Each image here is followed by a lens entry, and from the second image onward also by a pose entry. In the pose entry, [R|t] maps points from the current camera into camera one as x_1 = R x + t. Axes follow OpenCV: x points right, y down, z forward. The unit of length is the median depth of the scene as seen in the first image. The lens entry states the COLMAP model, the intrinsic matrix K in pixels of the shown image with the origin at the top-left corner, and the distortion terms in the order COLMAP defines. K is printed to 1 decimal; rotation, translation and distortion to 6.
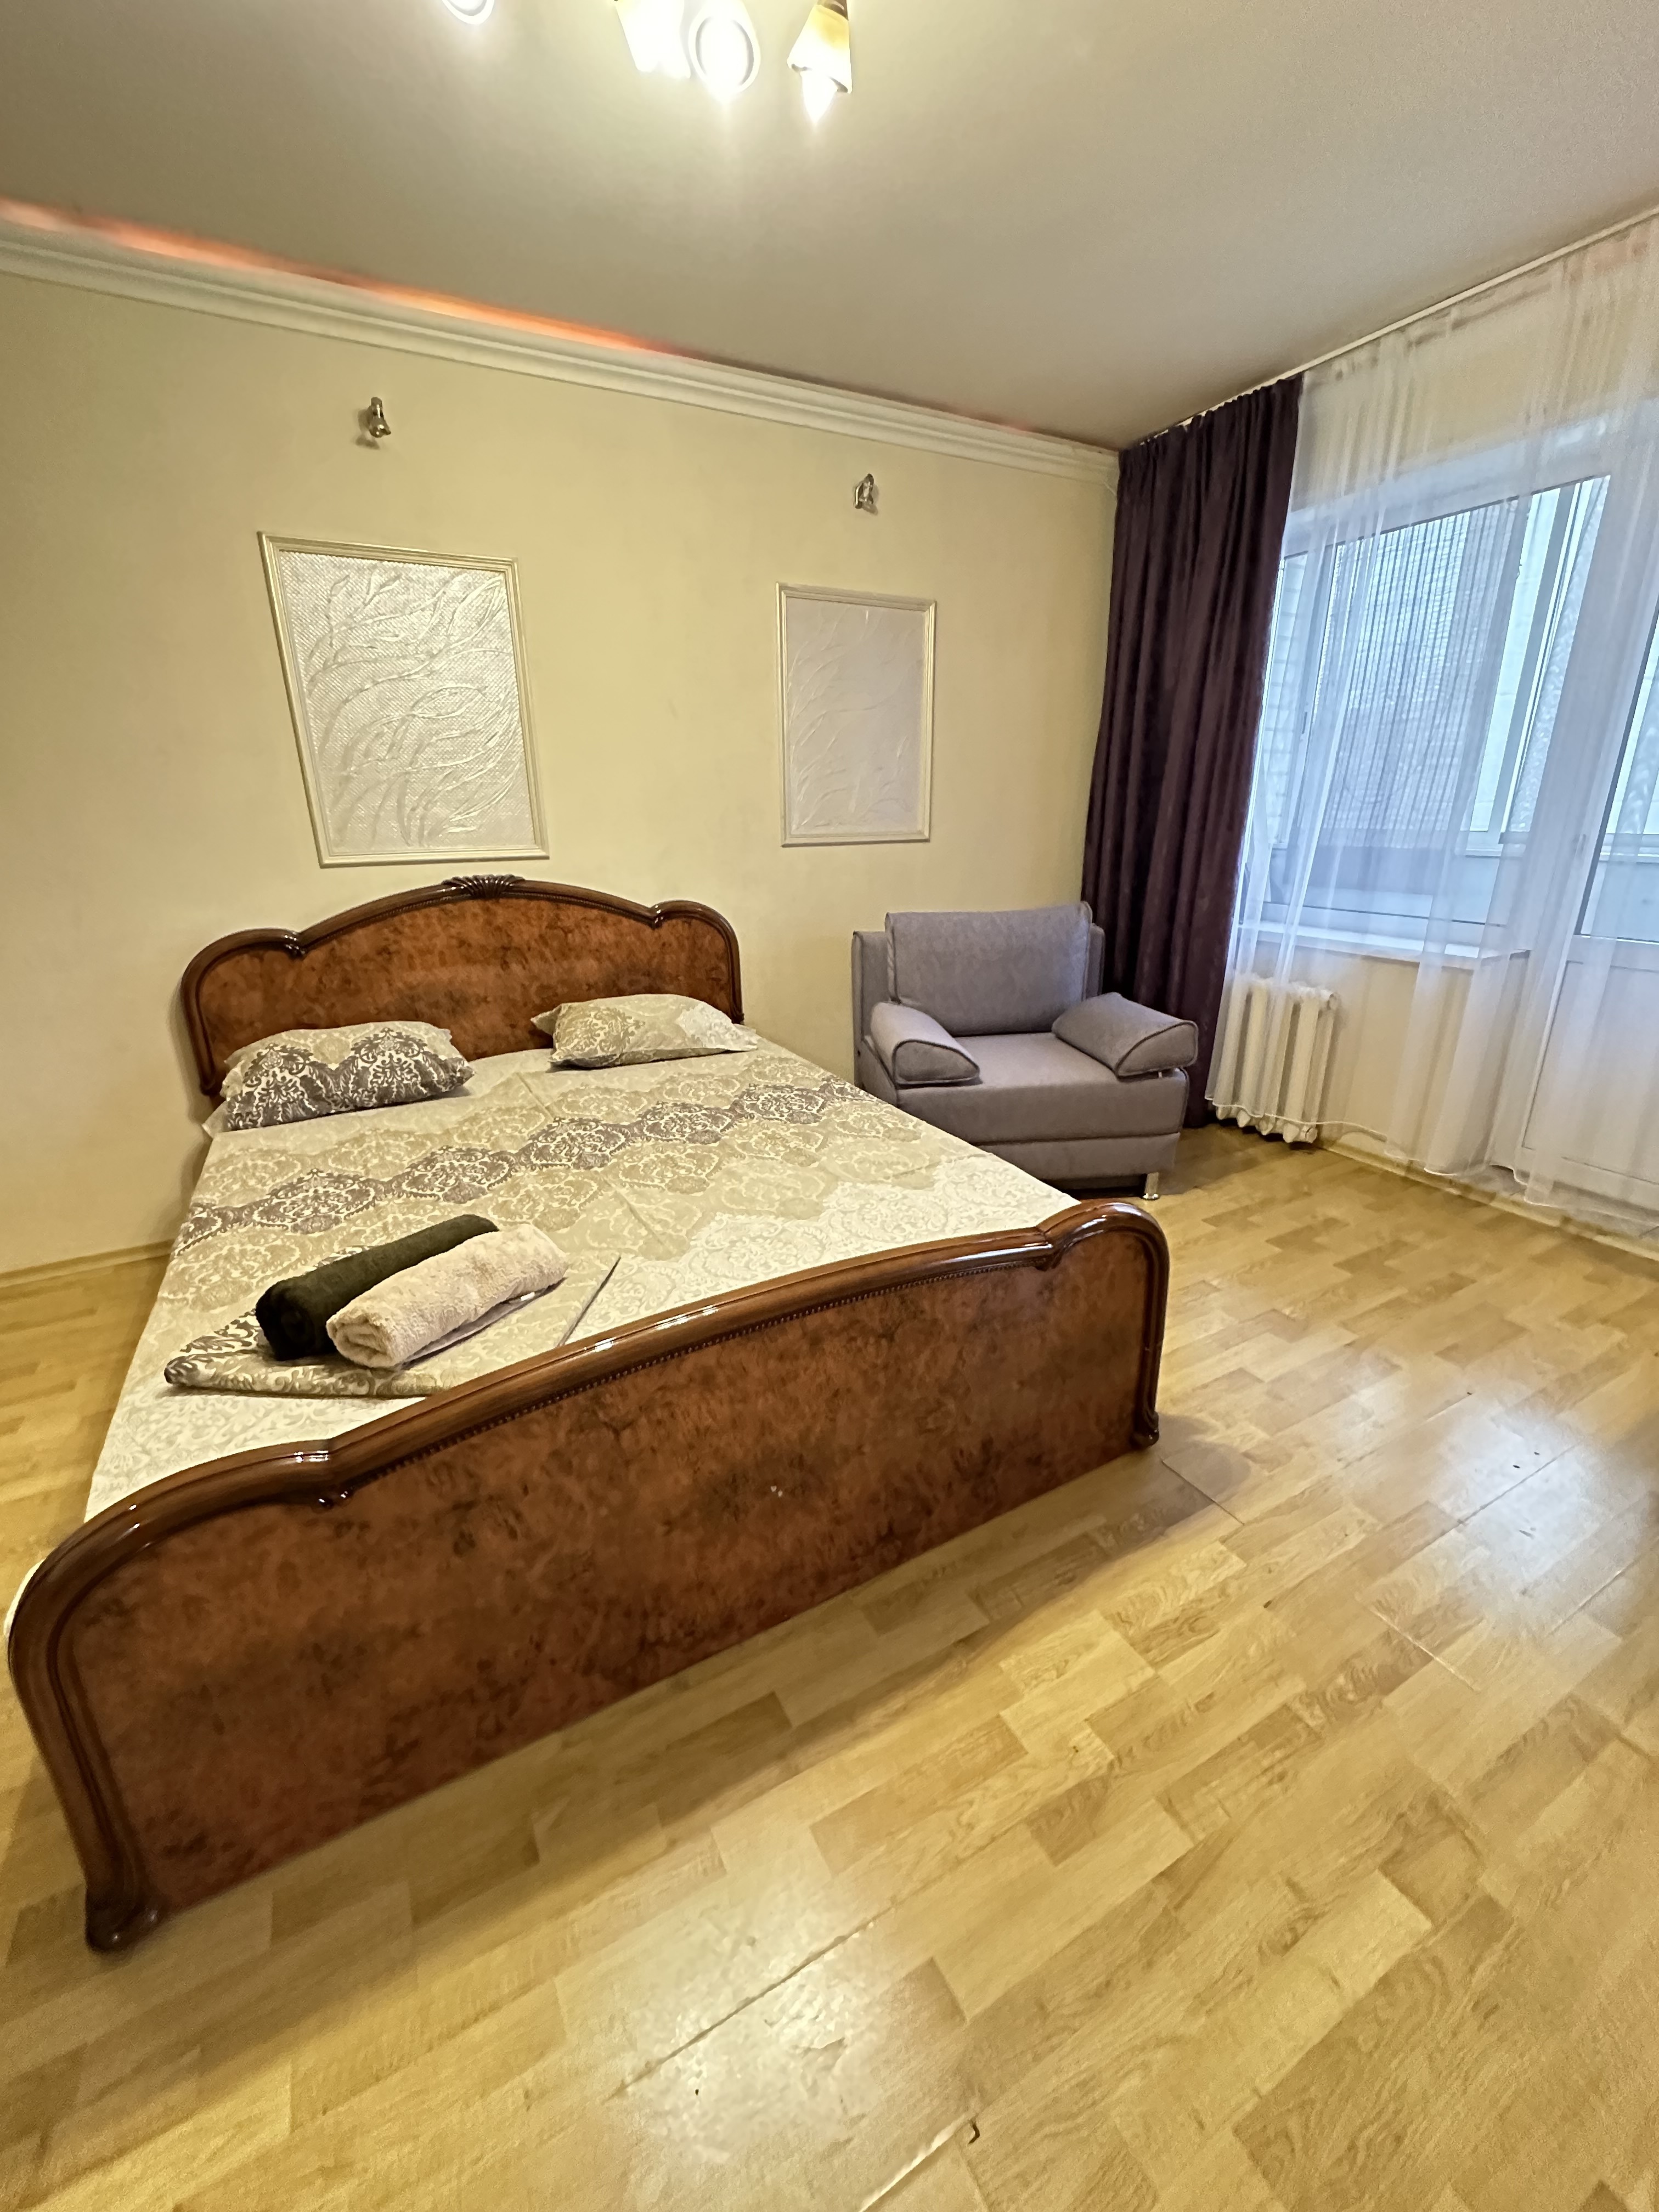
lens RADIAL K [[882.2, 0, 832.3], [0, 882.2, 1104.3], [0, 0, 1]] dist [-0.002943, 0.000726]
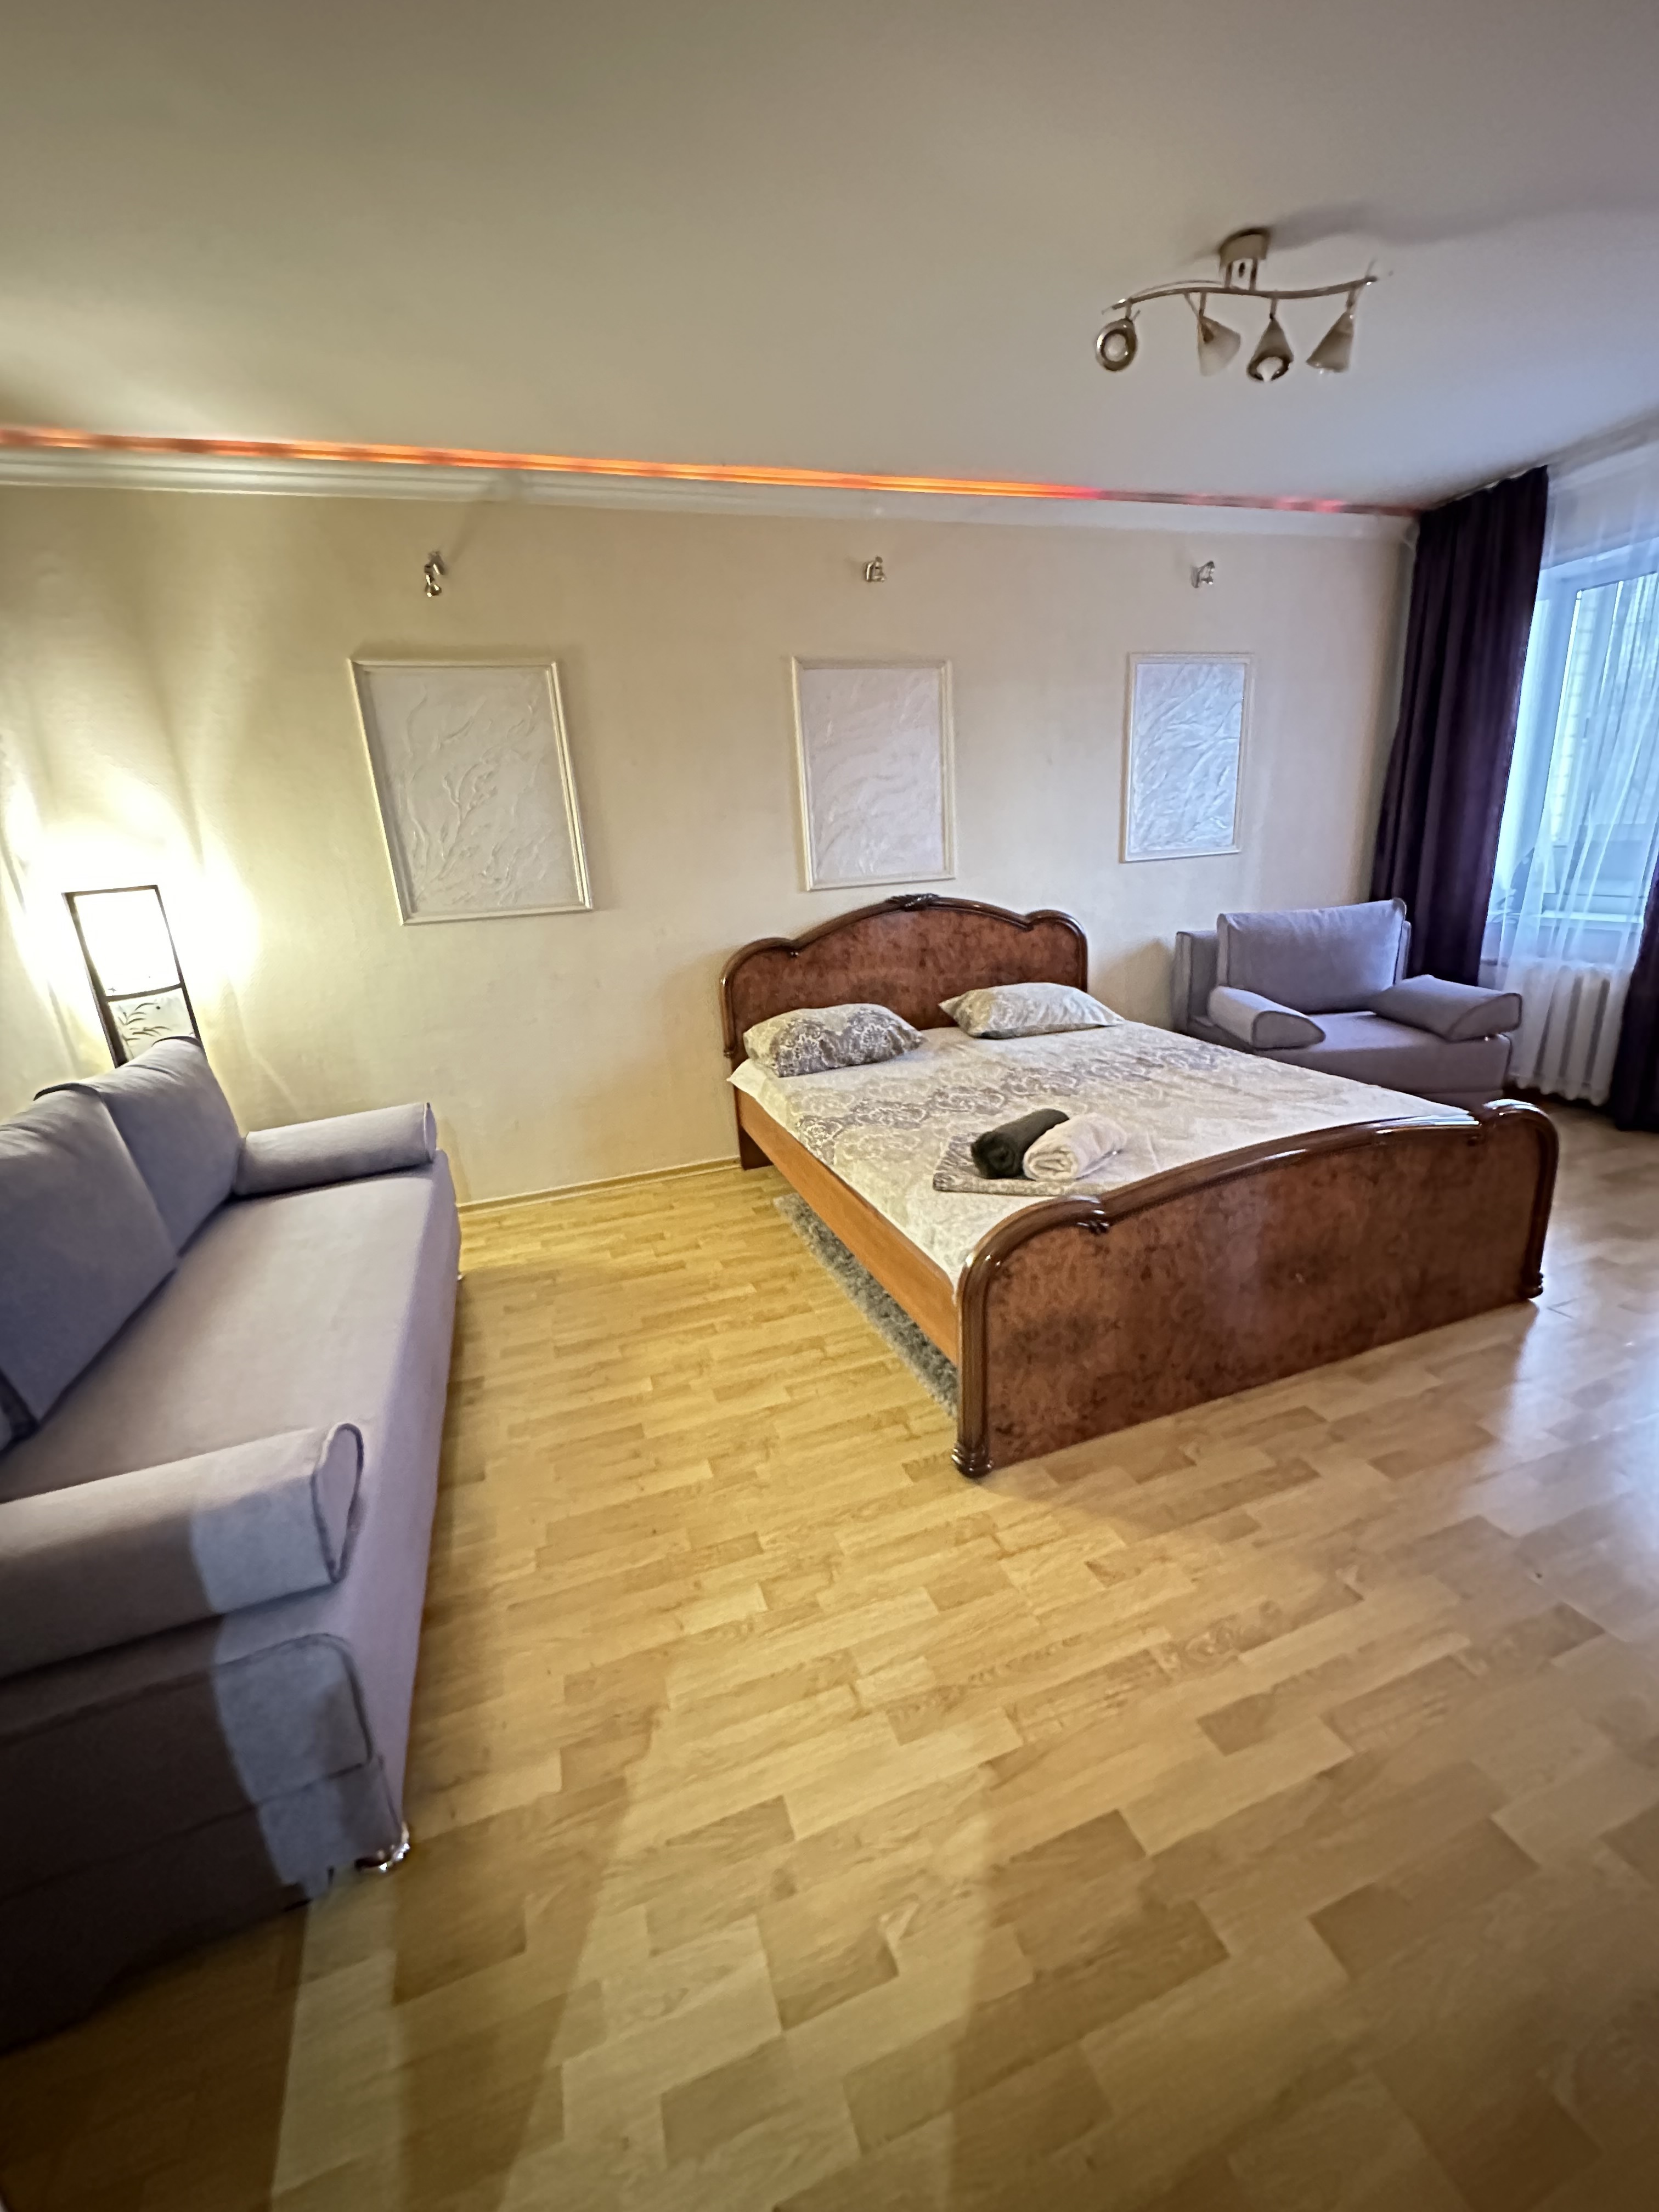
lens RADIAL K [[882.2, 0, 832.3], [0, 882.2, 1104.3], [0, 0, 1]] dist [-0.002943, 0.000726]
pose [[0.985586, 0.000662, -0.169172, -0.306939], [-0.005324, 0.999618, -0.027106, 0.095033], [0.169089, 0.027616, 0.985214, -0.326171]]
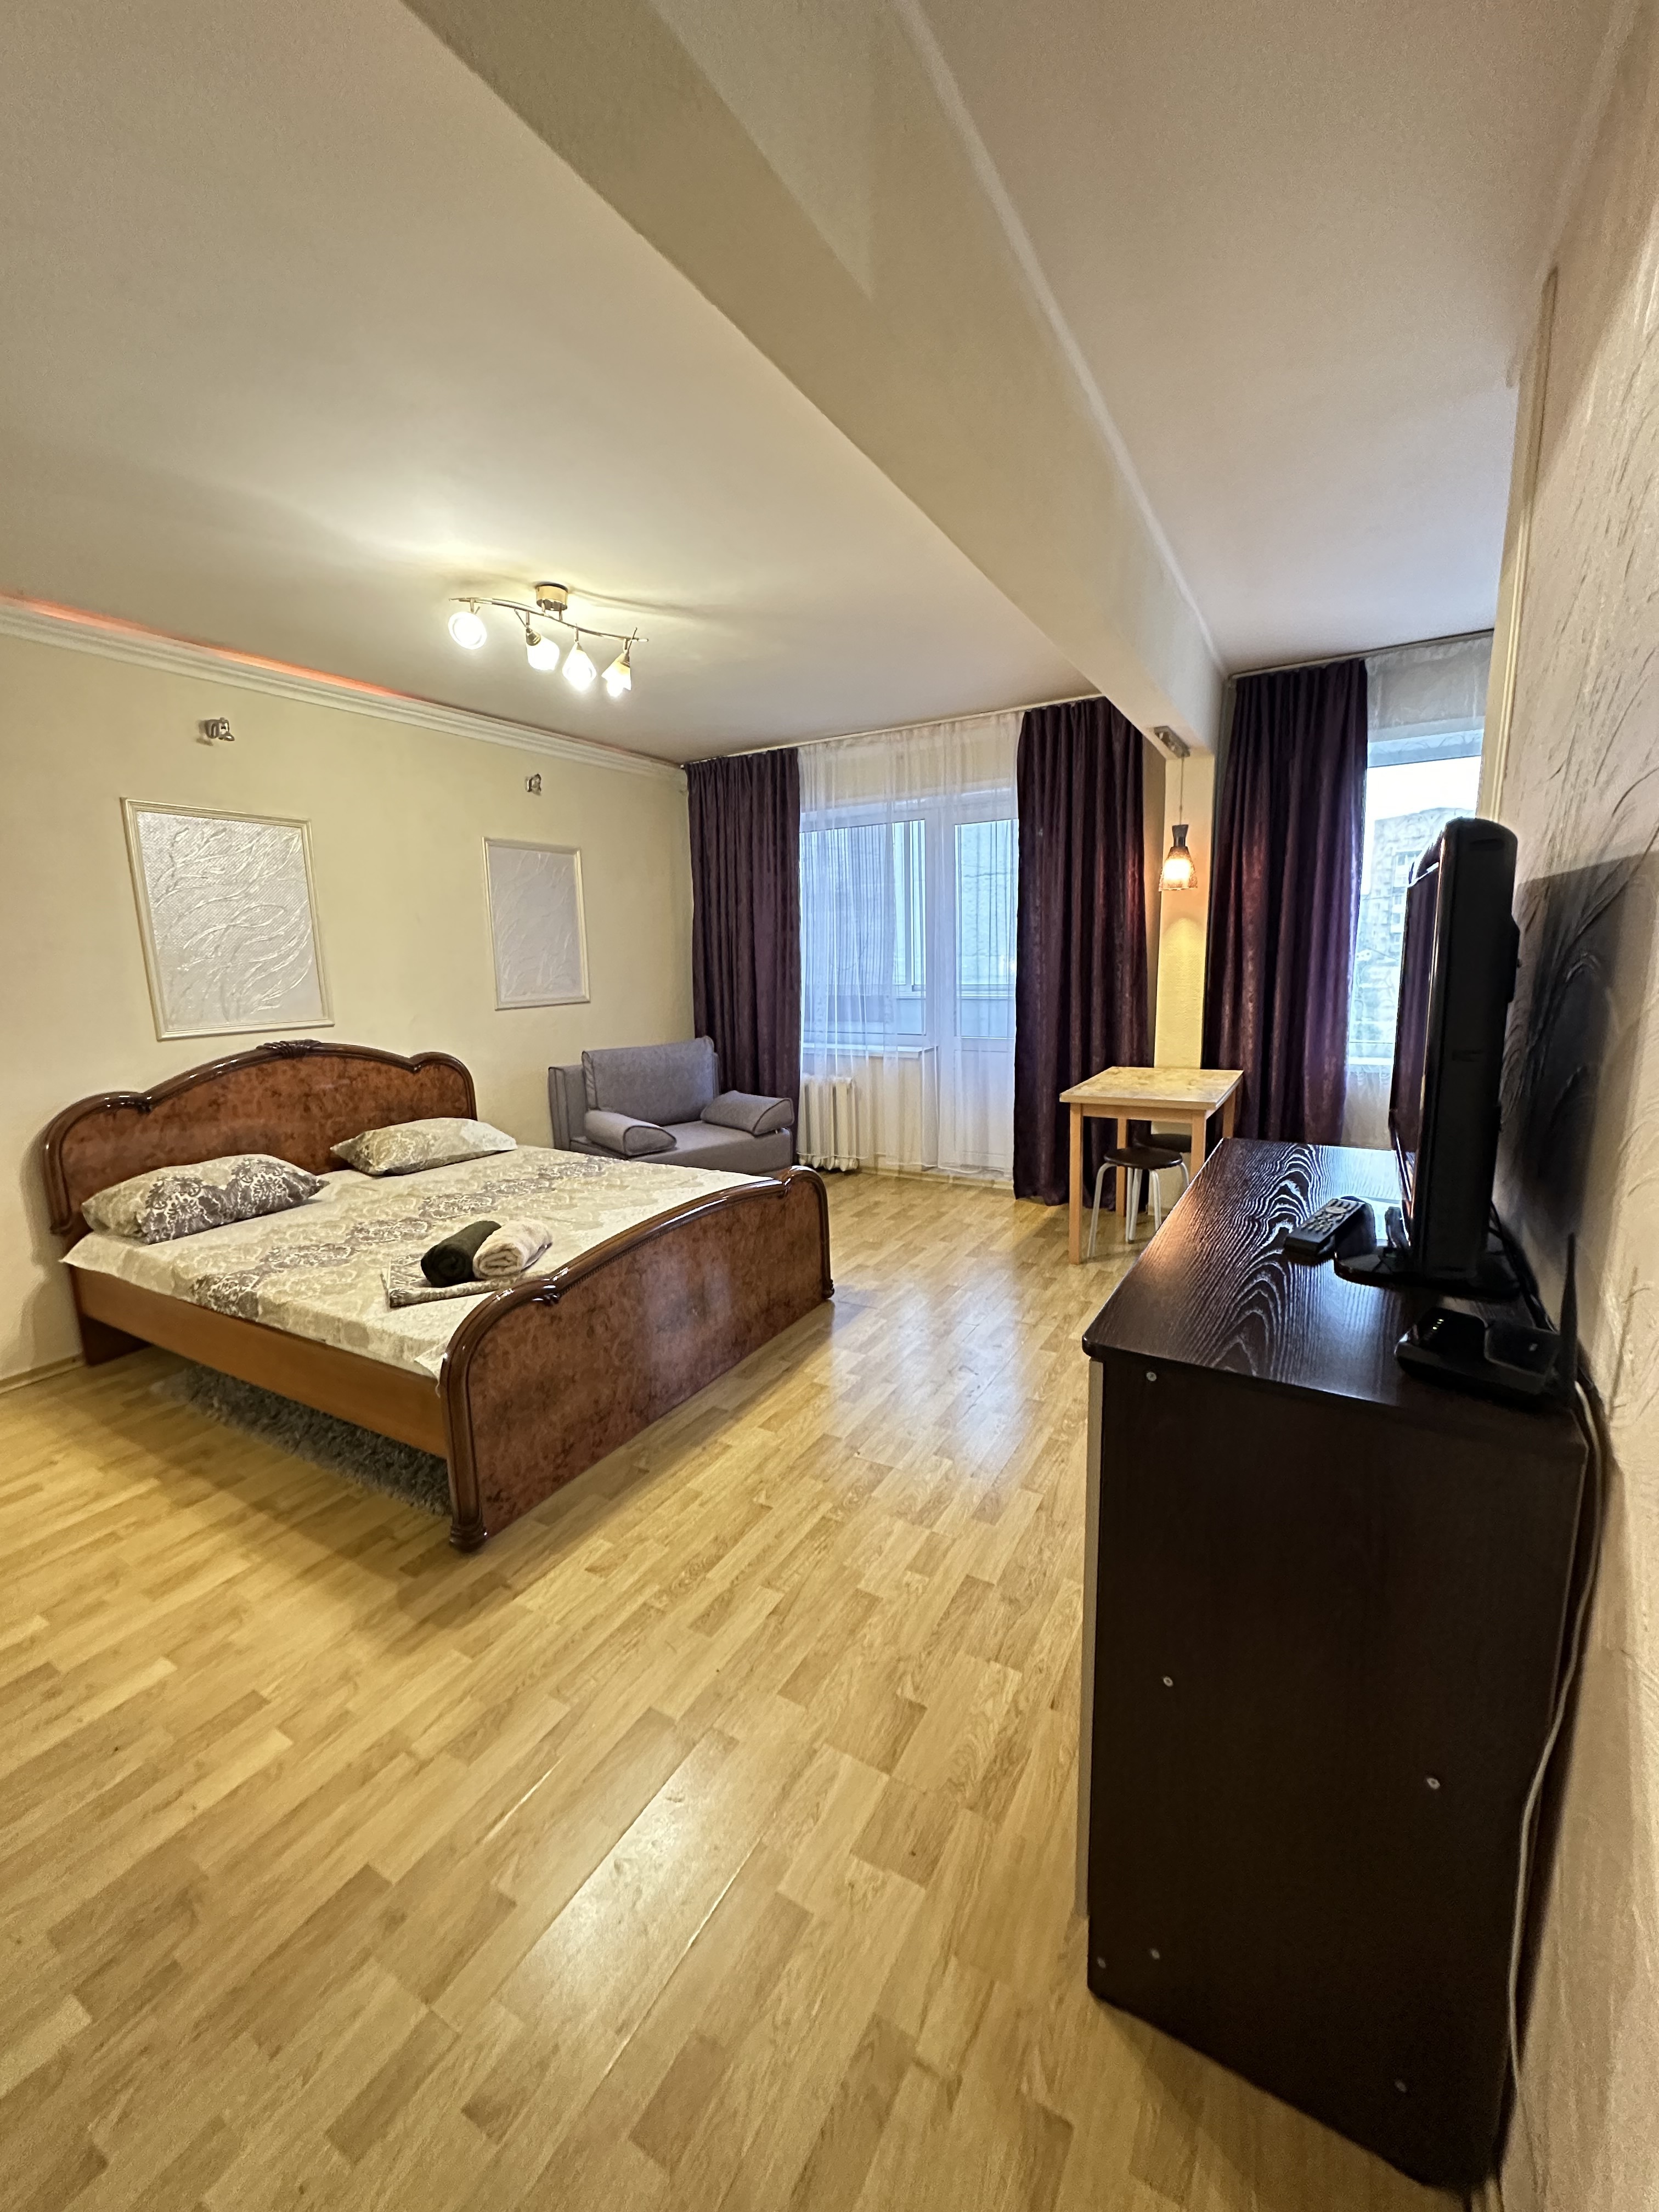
lens RADIAL K [[877.7, 0, 830.6], [0, 877.7, 1102.9], [0, 0, 1]] dist [-0.002396, 0.000824]
pose [[0.855374, -0.096037, 0.509030, -0.400379], [0.179862, 0.976590, -0.117990, 0.133452], [-0.485782, 0.192481, 0.852624, -0.500802]]
